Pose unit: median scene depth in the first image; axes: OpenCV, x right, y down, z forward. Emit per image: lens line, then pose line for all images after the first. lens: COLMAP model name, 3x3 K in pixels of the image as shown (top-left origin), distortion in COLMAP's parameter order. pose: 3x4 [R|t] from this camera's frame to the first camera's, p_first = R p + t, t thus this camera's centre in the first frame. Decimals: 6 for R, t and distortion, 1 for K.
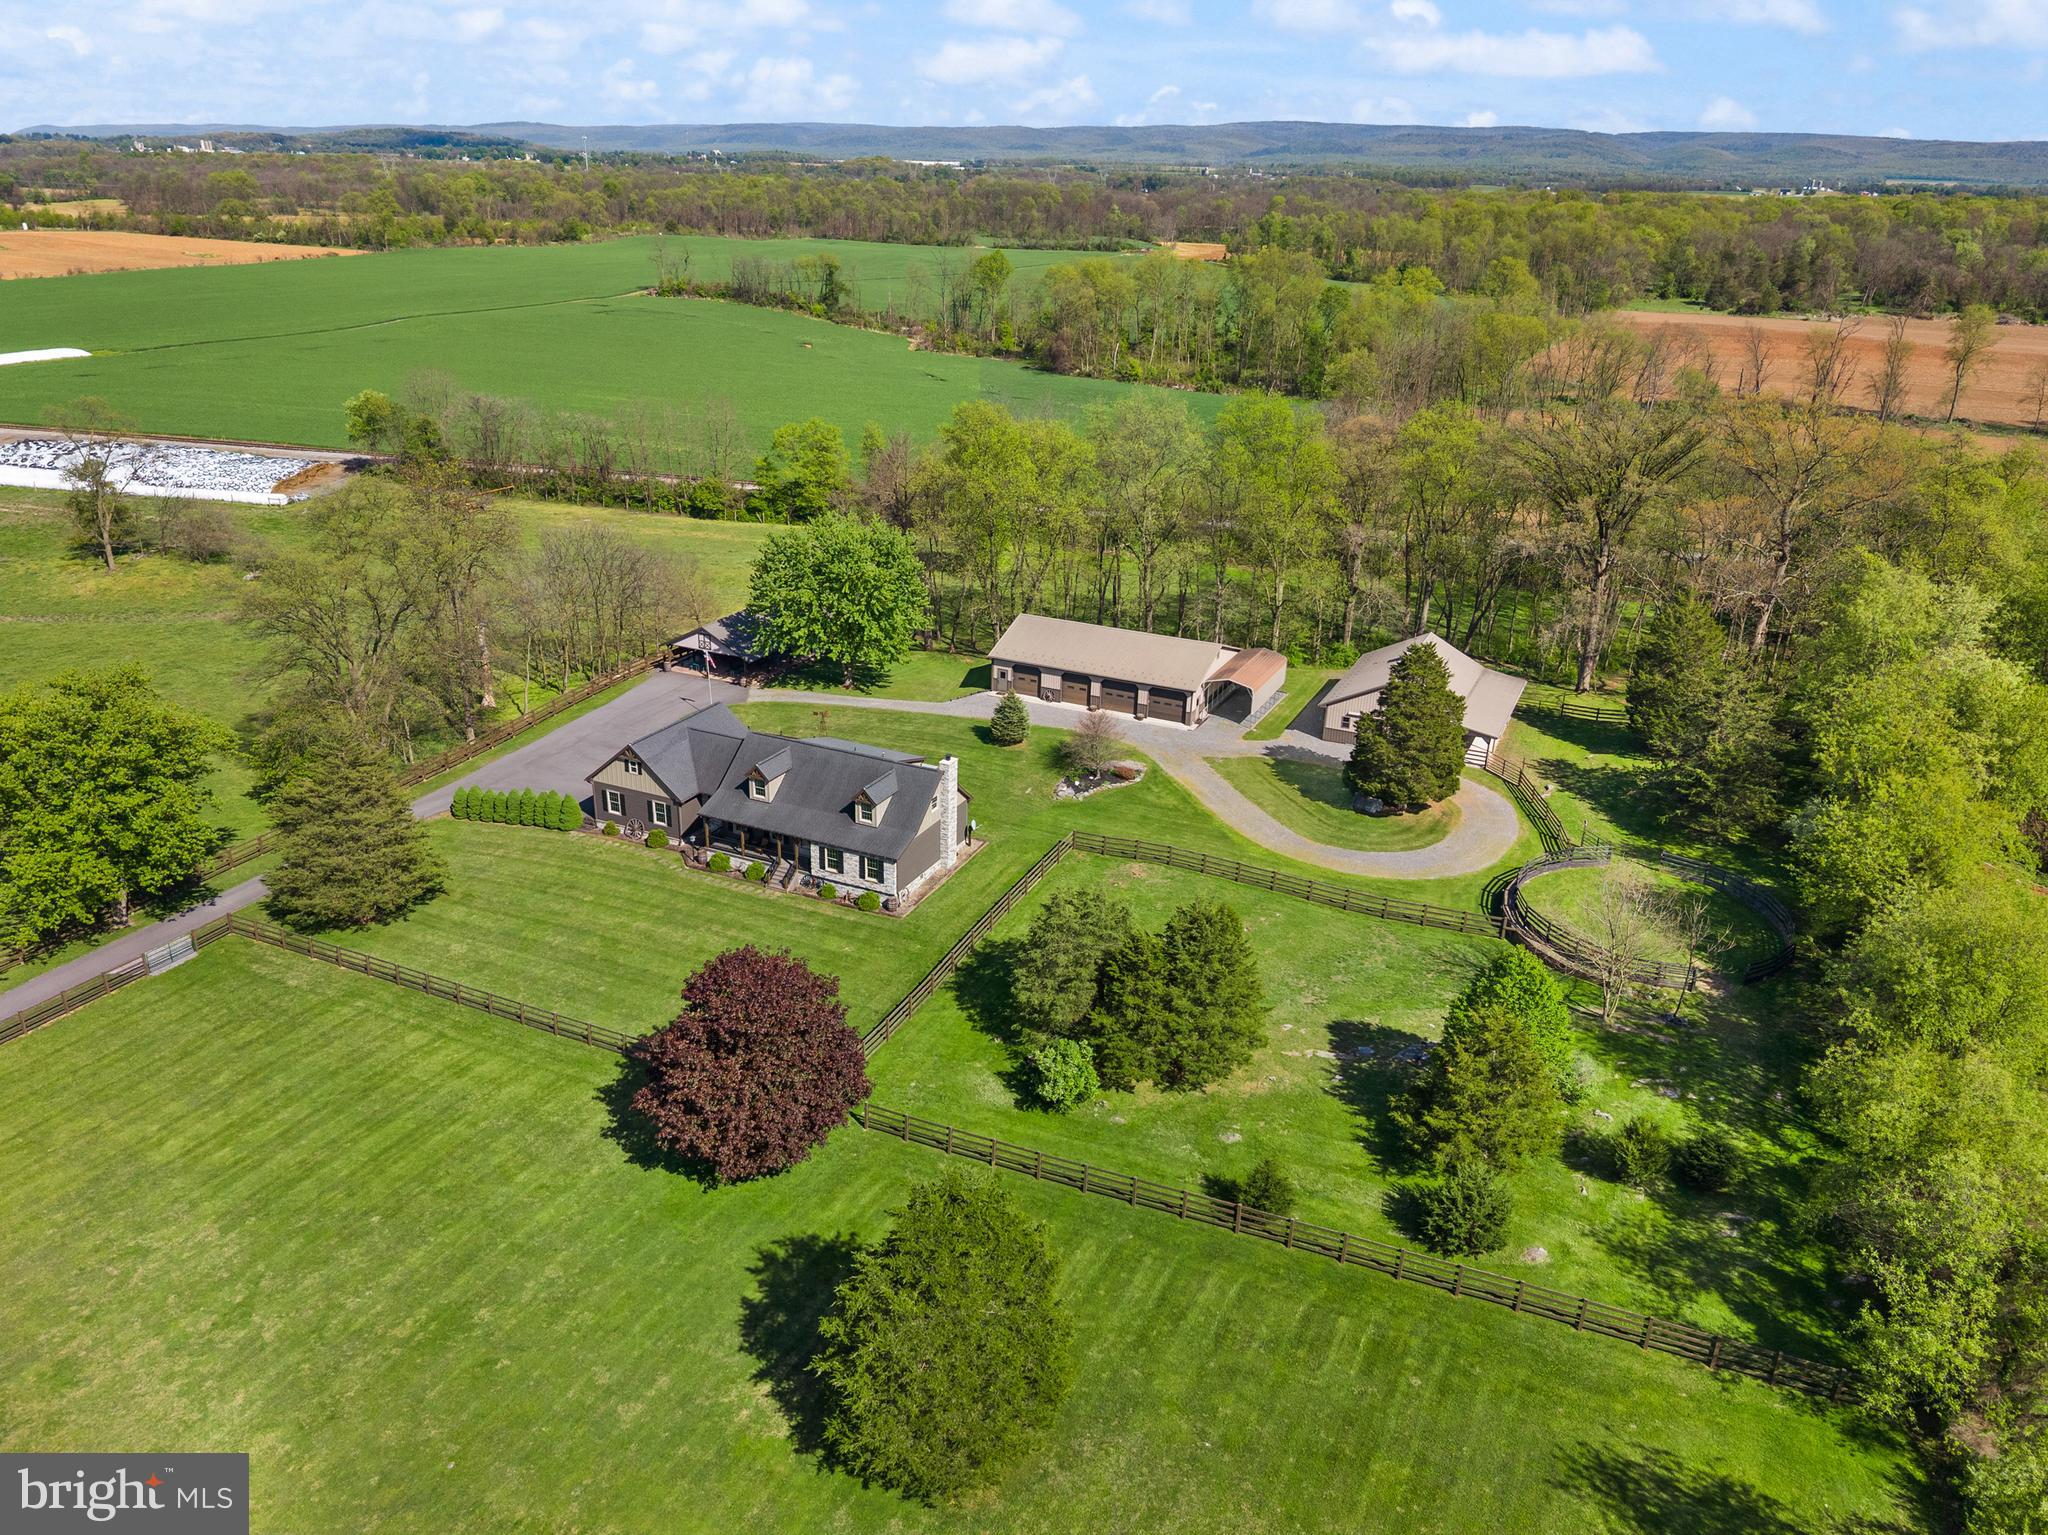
lens RADIAL K [[1479.5, 0, 1024.0], [0, 1479.5, 767.5], [0, 0, 1]] dist [0.006506, -0.002640]
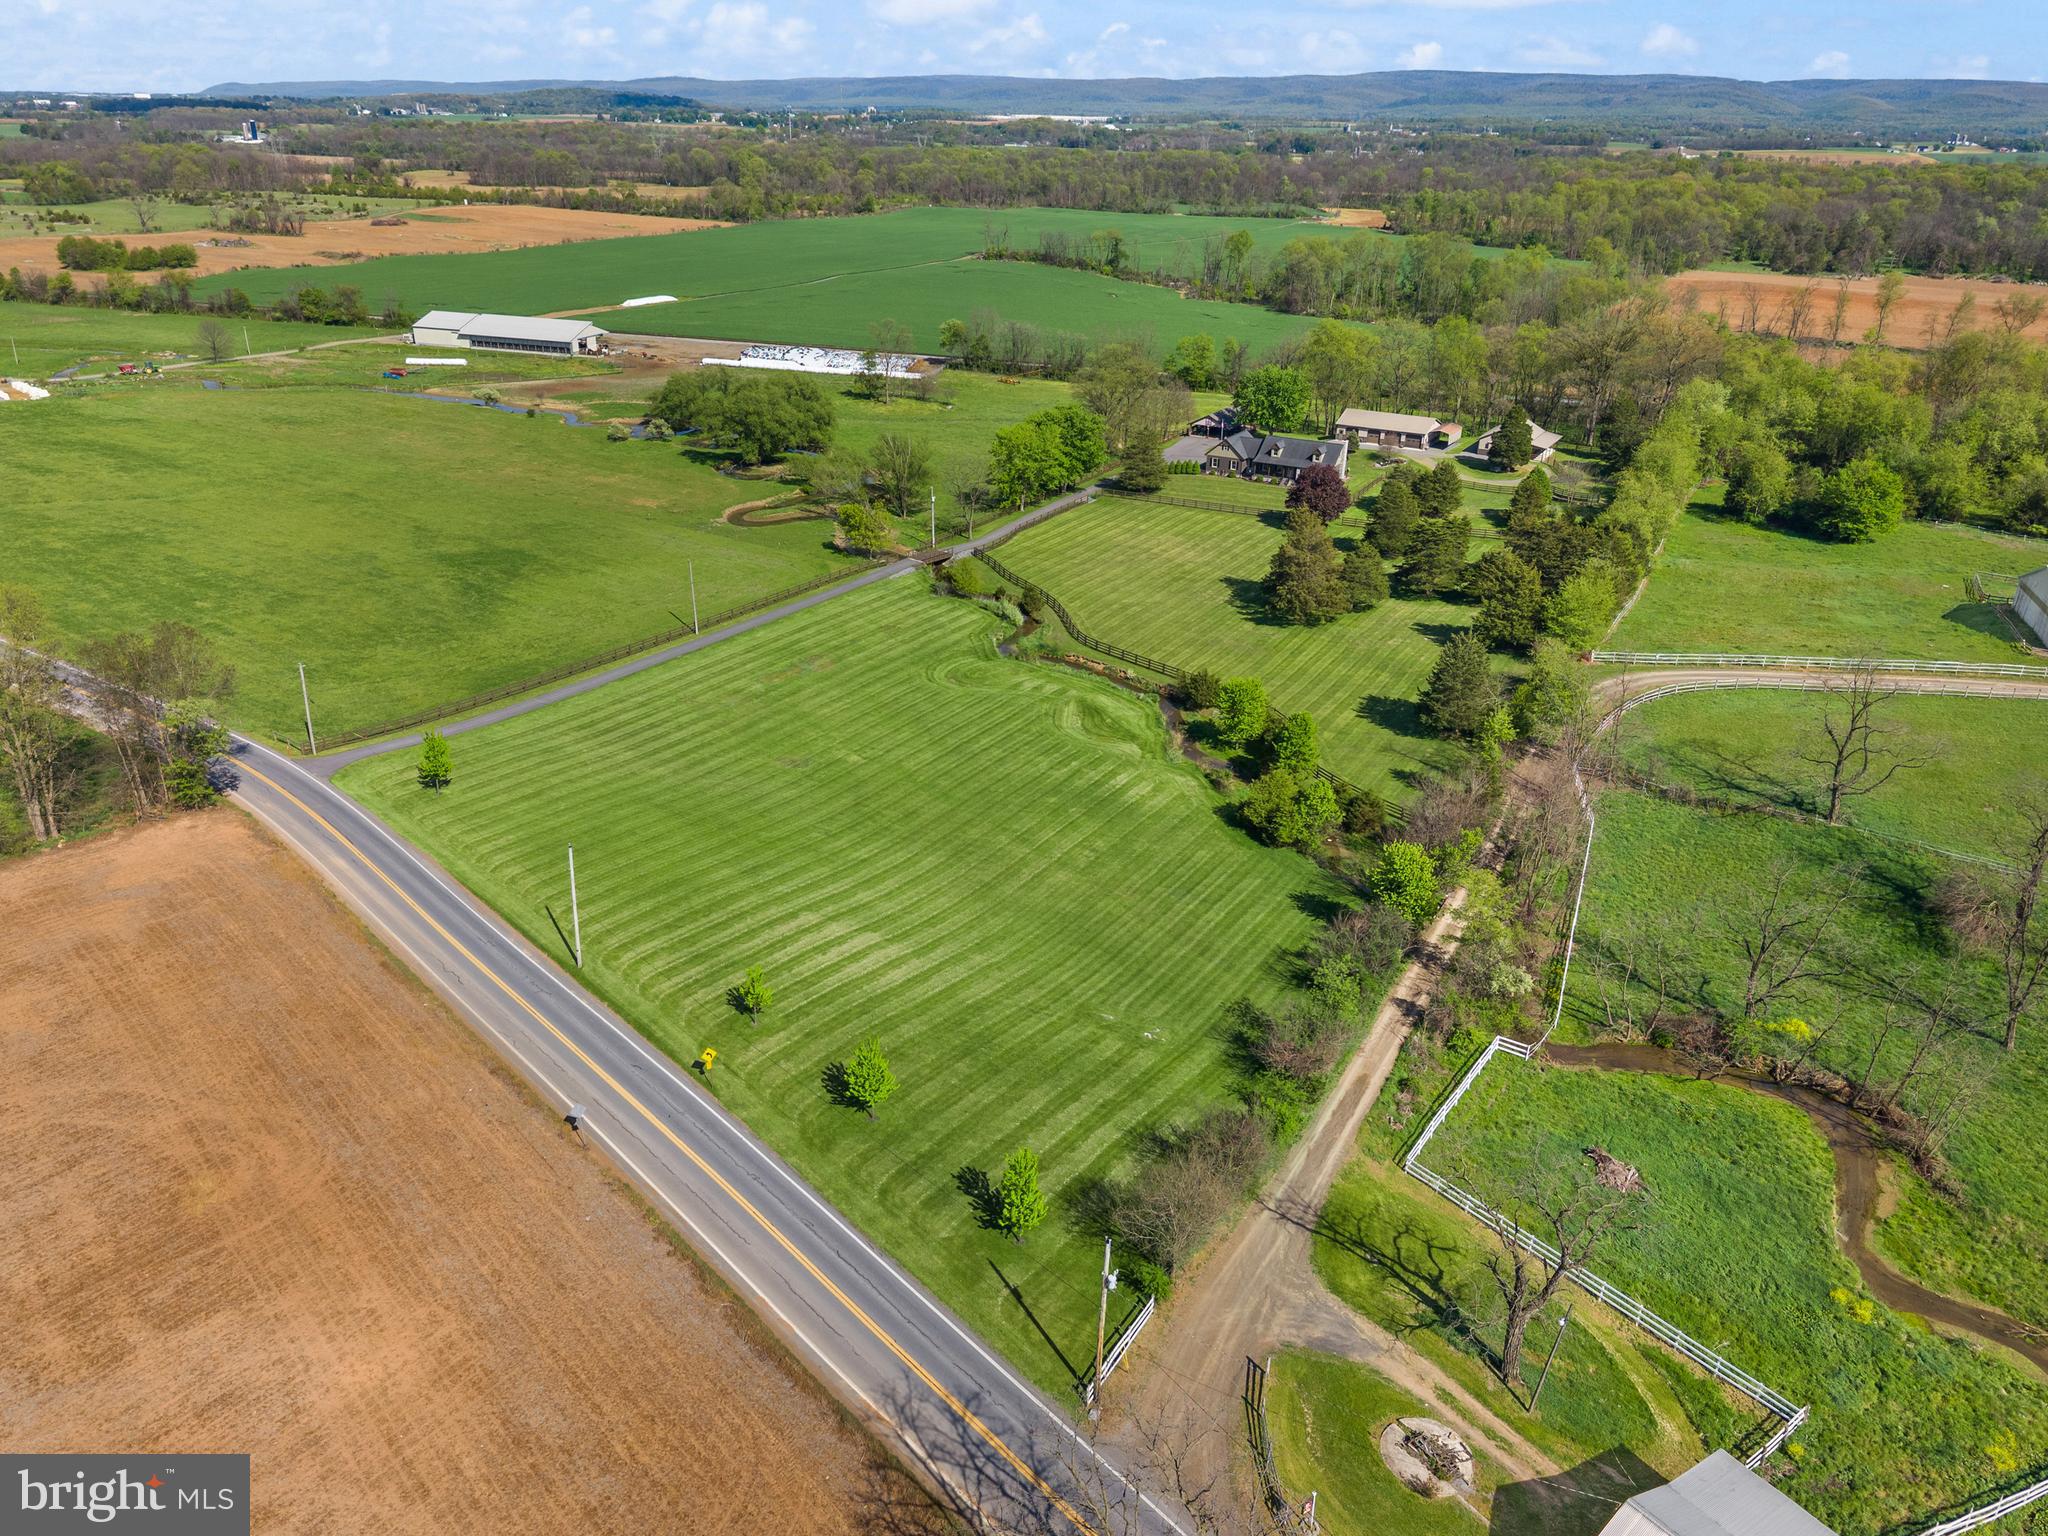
lens RADIAL K [[1430.0, 0, 1010.5], [0, 1430.0, 811.1], [0, 0, 1]] dist [0.058574, -0.096159]
pose [[0.996027, 0.032911, -0.082742, -0.107577], [-0.027523, 0.997477, 0.065436, 0.132286], [0.084687, -0.062899, 0.994420, -0.454063]]
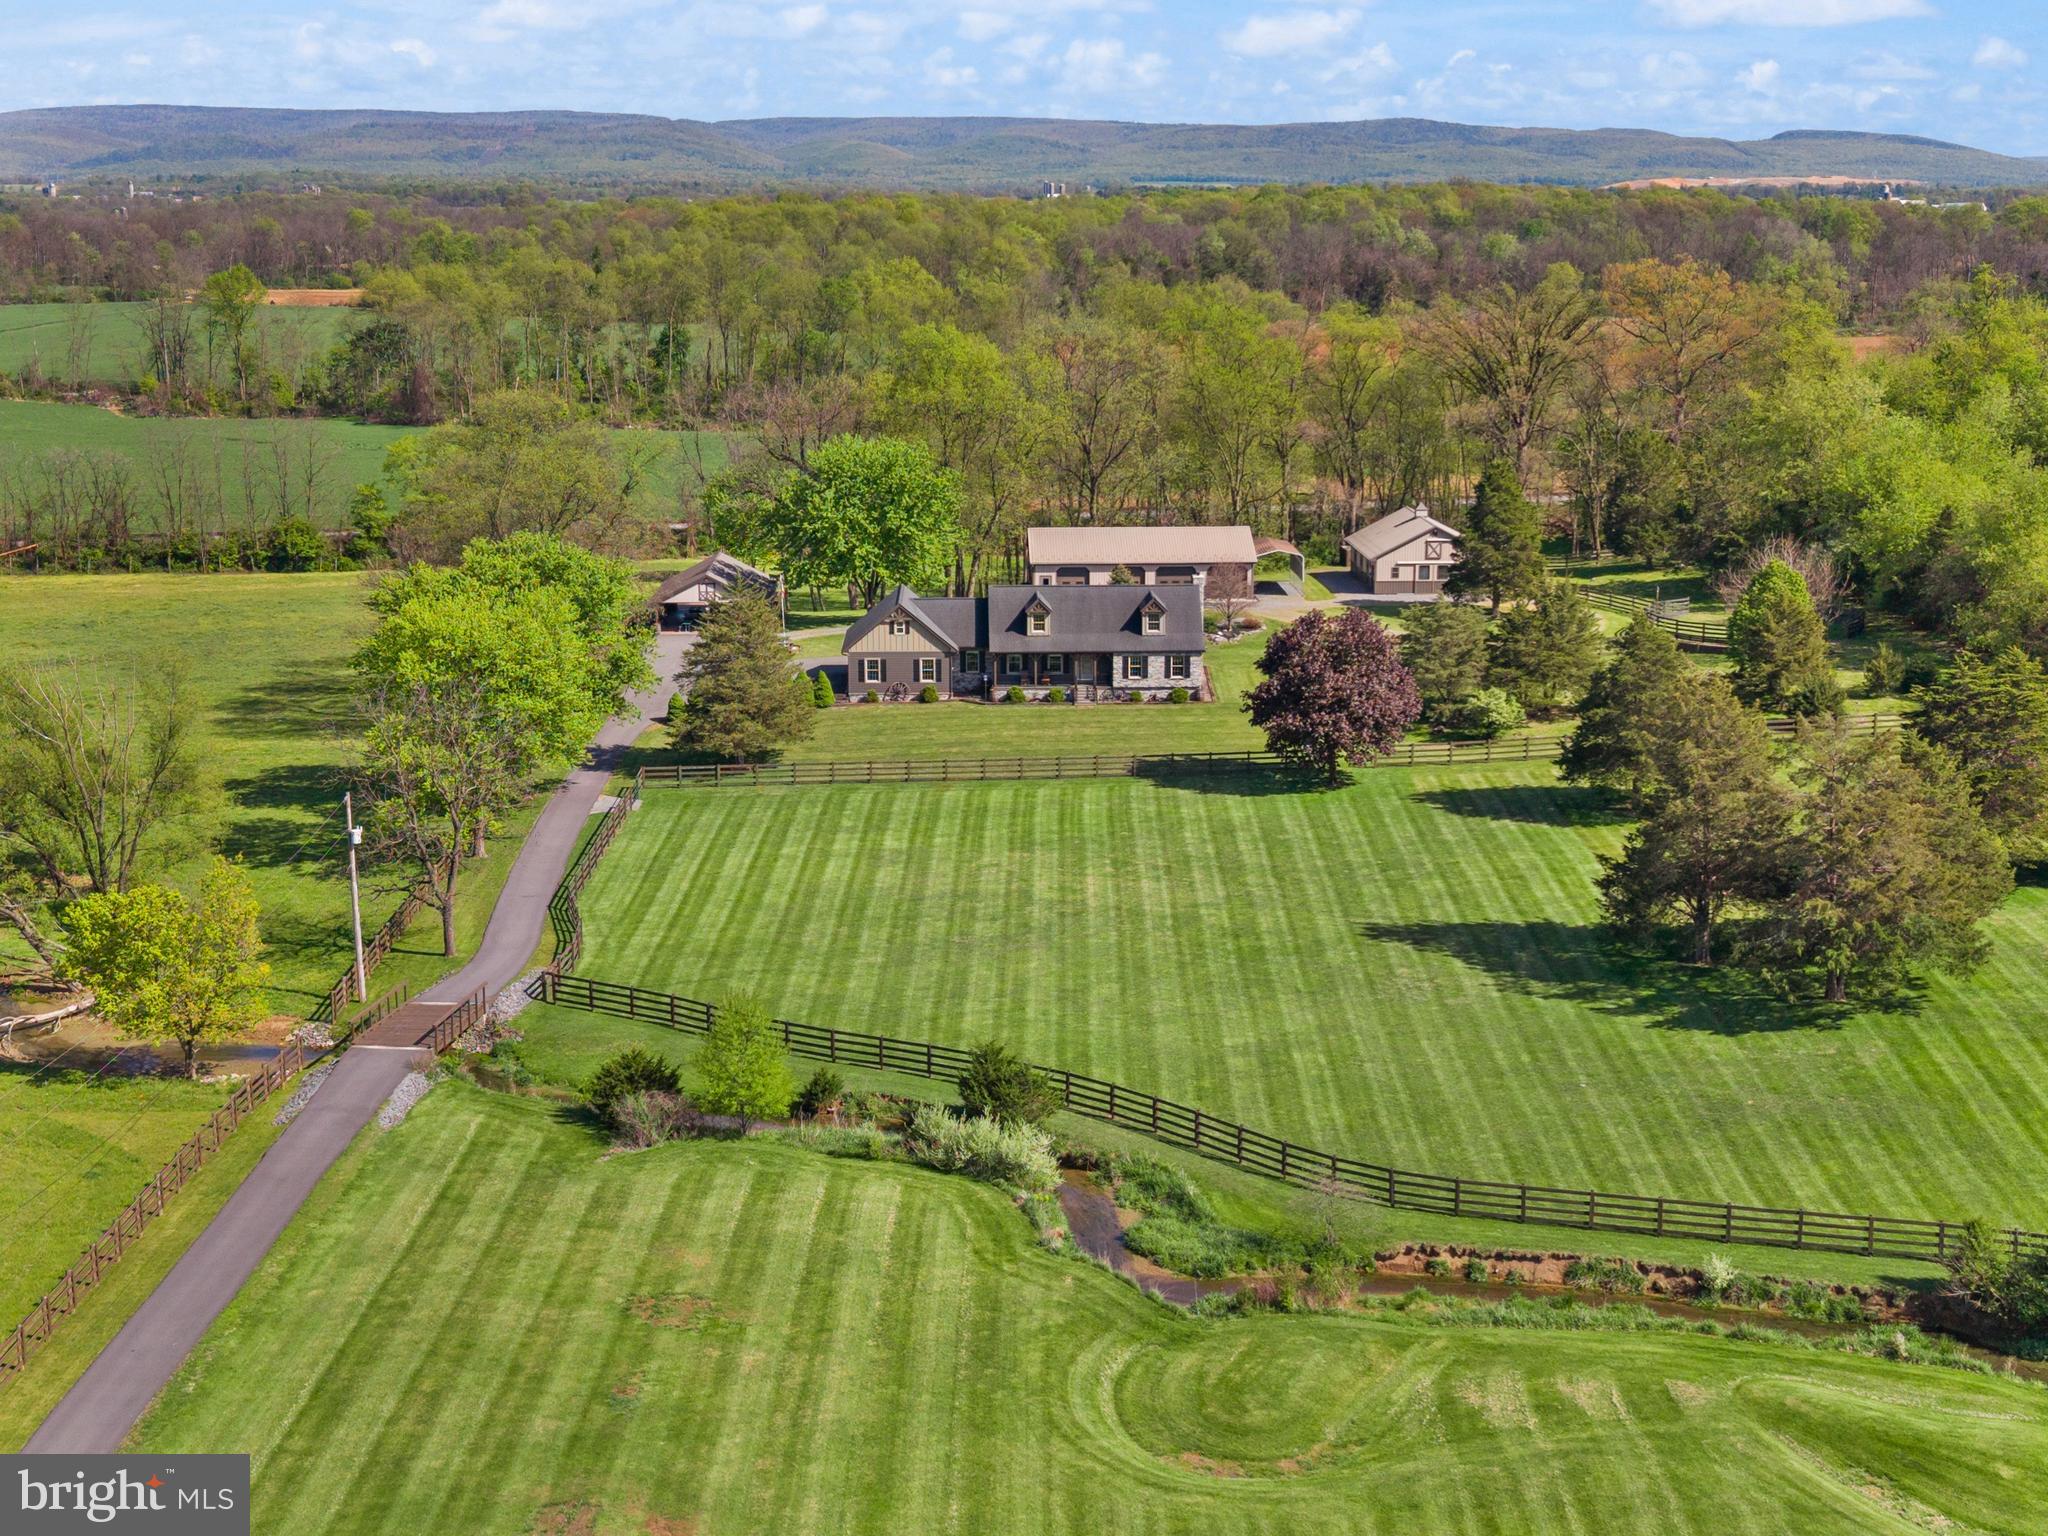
lens RADIAL K [[2784.2, 0, 1024.0], [0, 2784.2, 768.0], [0, 0, 1]] dist [0.228403, -0.791871]
pose [[0.893256, -0.115042, 0.434578, -0.266211], [0.191345, 0.972058, -0.135978, 0.096005], [-0.406792, 0.204618, 0.890310, -0.191002]]
